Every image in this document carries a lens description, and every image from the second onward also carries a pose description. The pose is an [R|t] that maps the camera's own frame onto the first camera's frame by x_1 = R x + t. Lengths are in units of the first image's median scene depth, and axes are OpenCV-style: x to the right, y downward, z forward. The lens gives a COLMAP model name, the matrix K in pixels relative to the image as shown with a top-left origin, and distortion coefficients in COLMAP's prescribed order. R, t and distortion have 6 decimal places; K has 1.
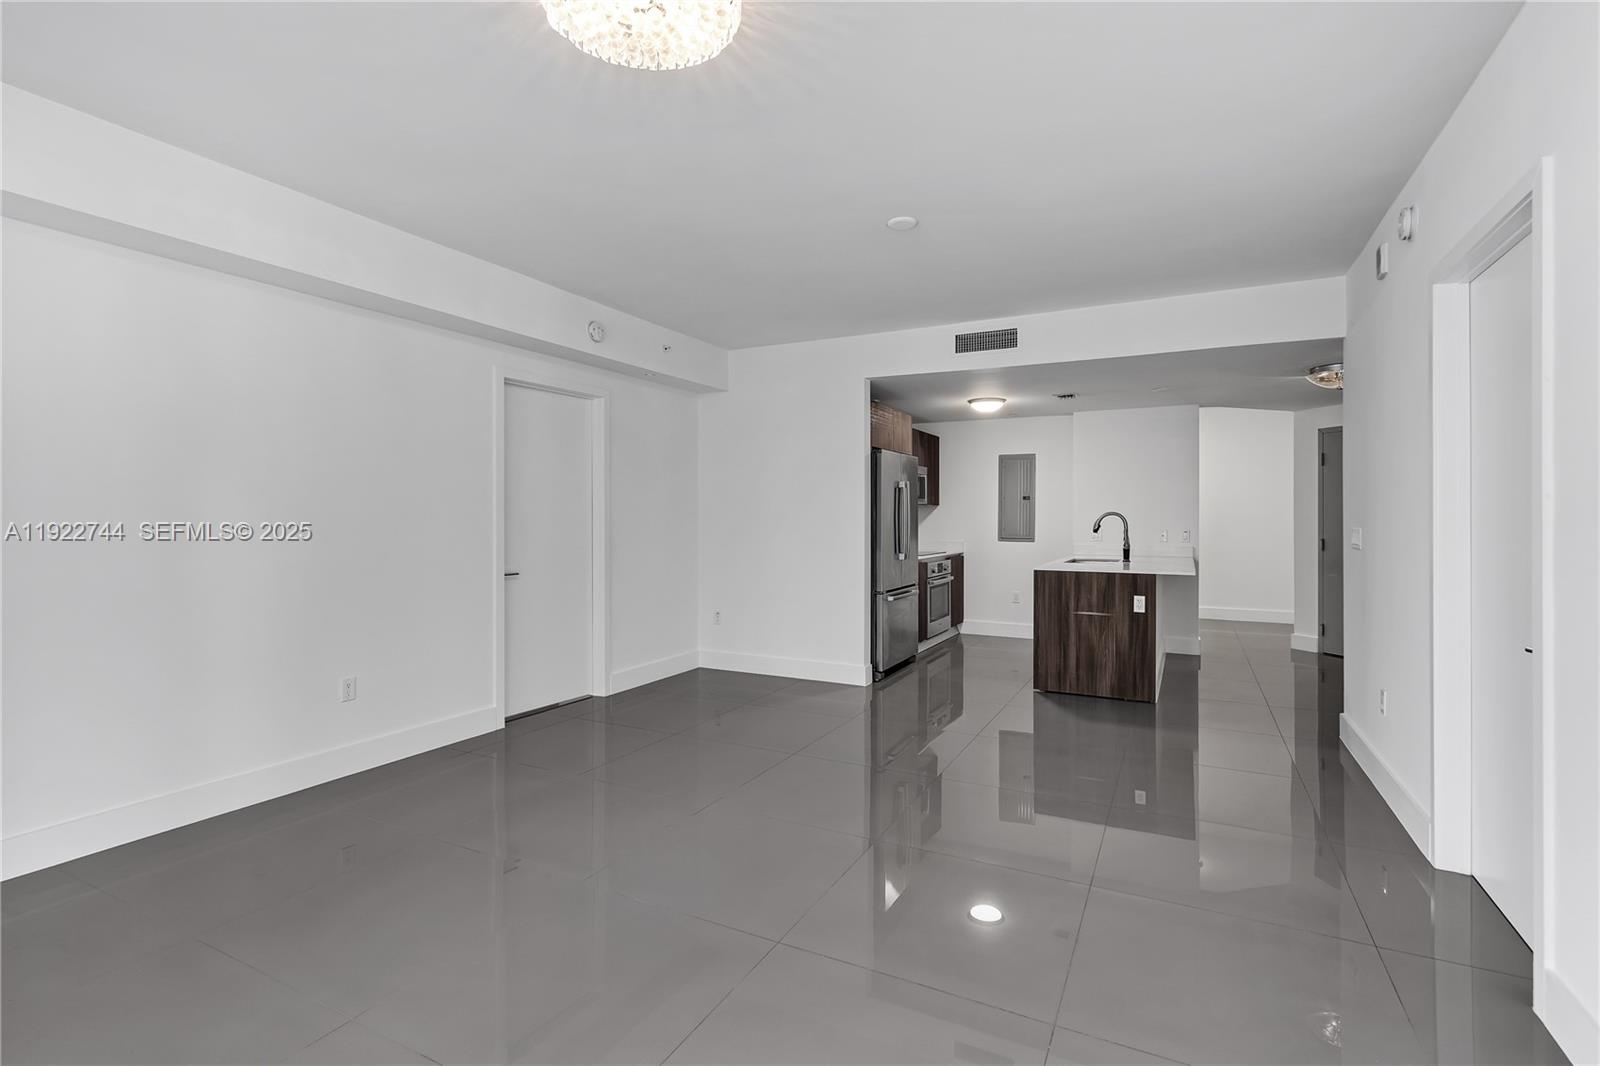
lens RADIAL K [[741.3, 0, 796.9], [0, 741.3, 524.8], [0, 0, 1]] dist [-0.001280, -0.000540]
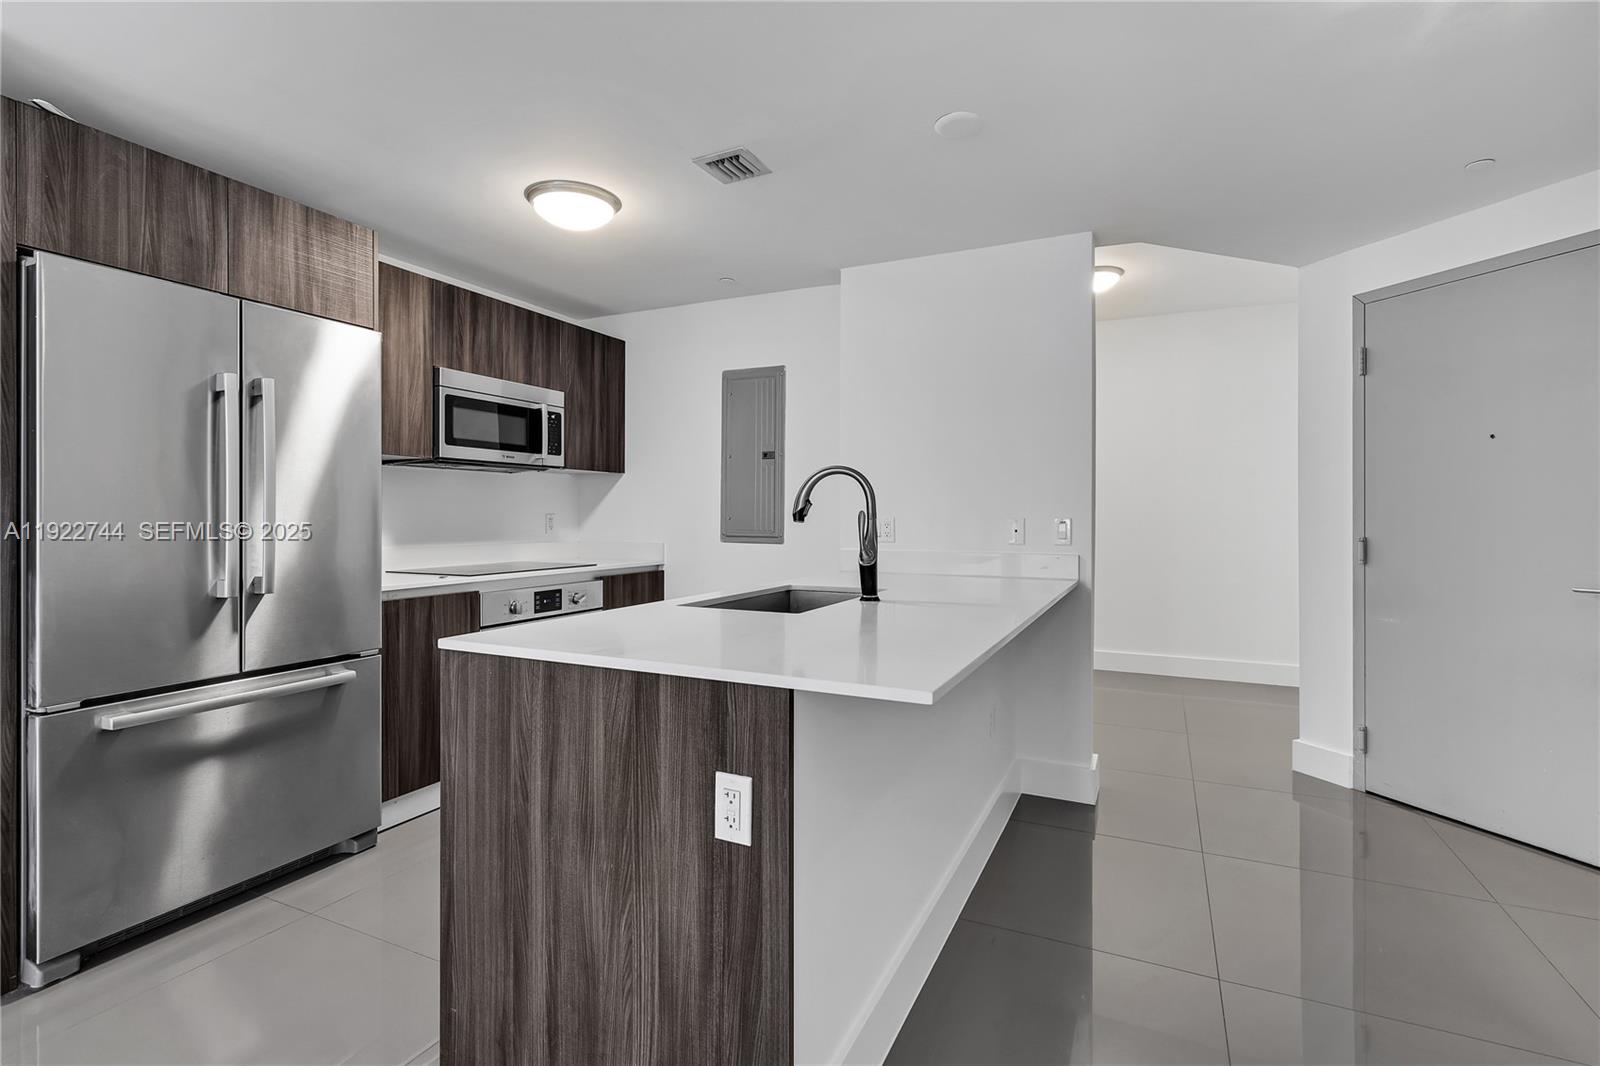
lens RADIAL K [[750.7, 0, 805.0], [0, 750.7, 518.9], [0, 0, 1]] dist [-0.000665, -0.000219]
pose [[0.999154, 0.002300, 0.041066, 0.453984], [-0.002050, 0.999979, -0.006135, 0.013691], [-0.041079, 0.006046, 0.999138, 0.720647]]
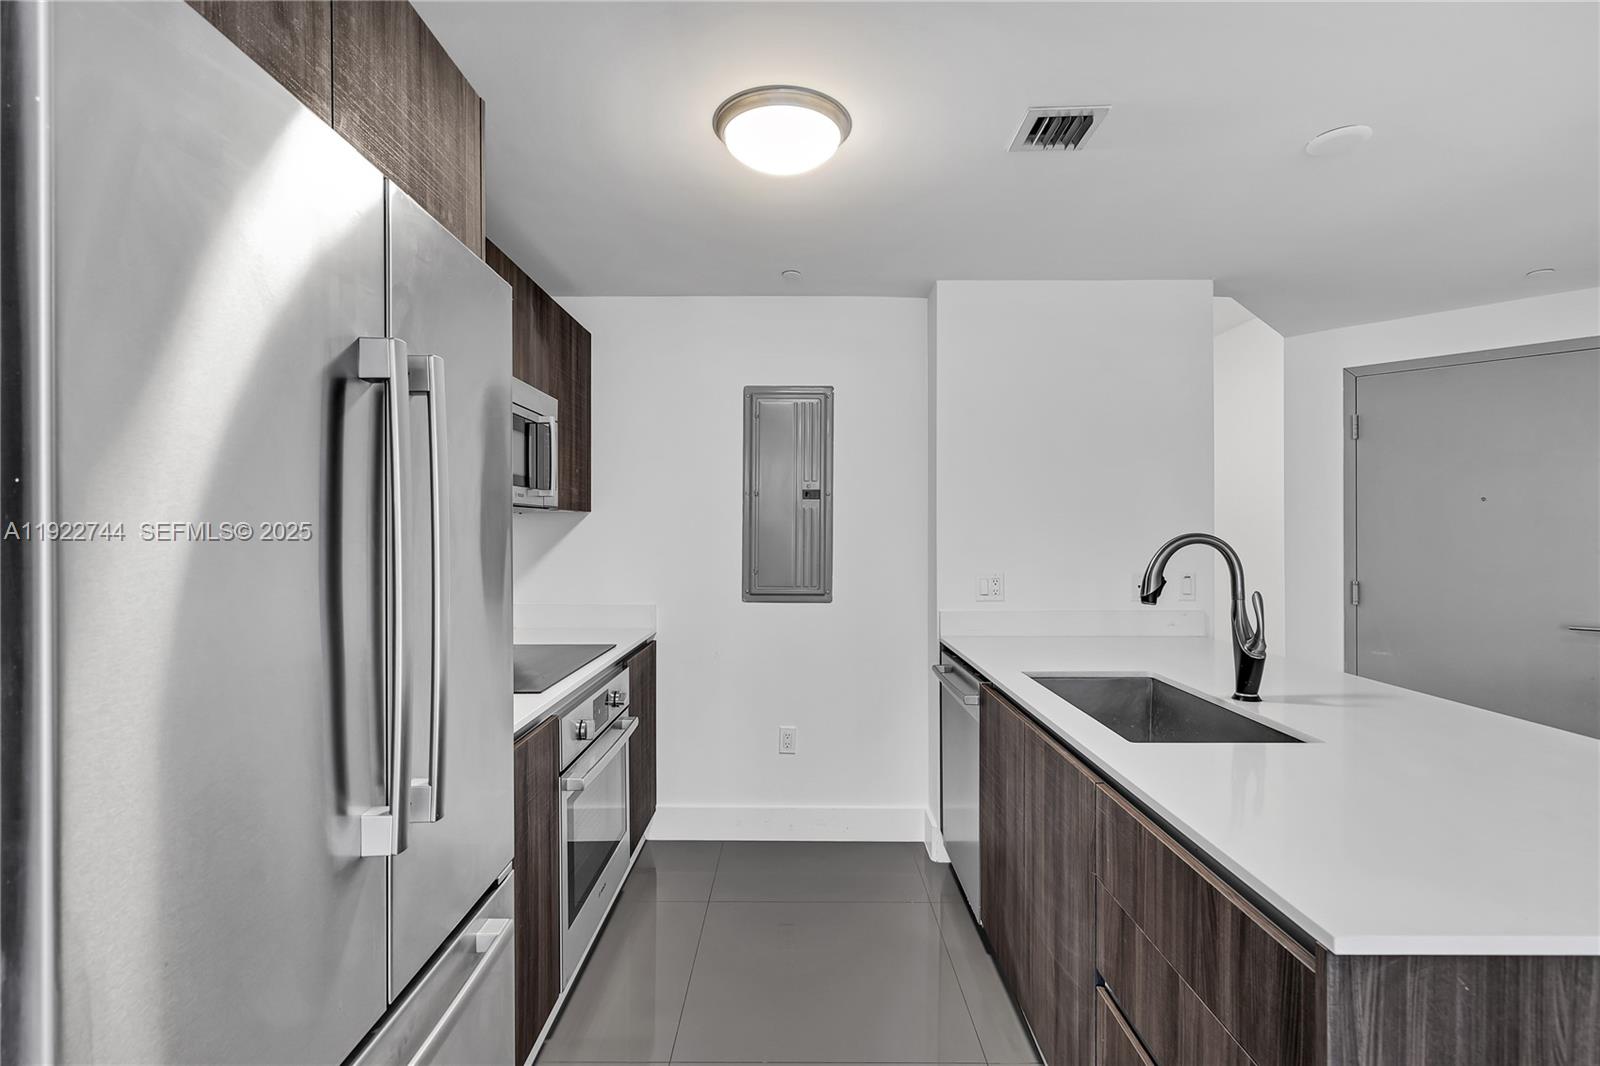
lens RADIAL K [[741.3, 0, 796.9], [0, 741.3, 524.8], [0, 0, 1]] dist [-0.001280, -0.000540]
pose [[0.888073, 0.002926, 0.459693, 0.168490], [0.005133, 0.999854, -0.016280, -0.018836], [-0.459674, 0.016817, 0.887929, 0.933846]]
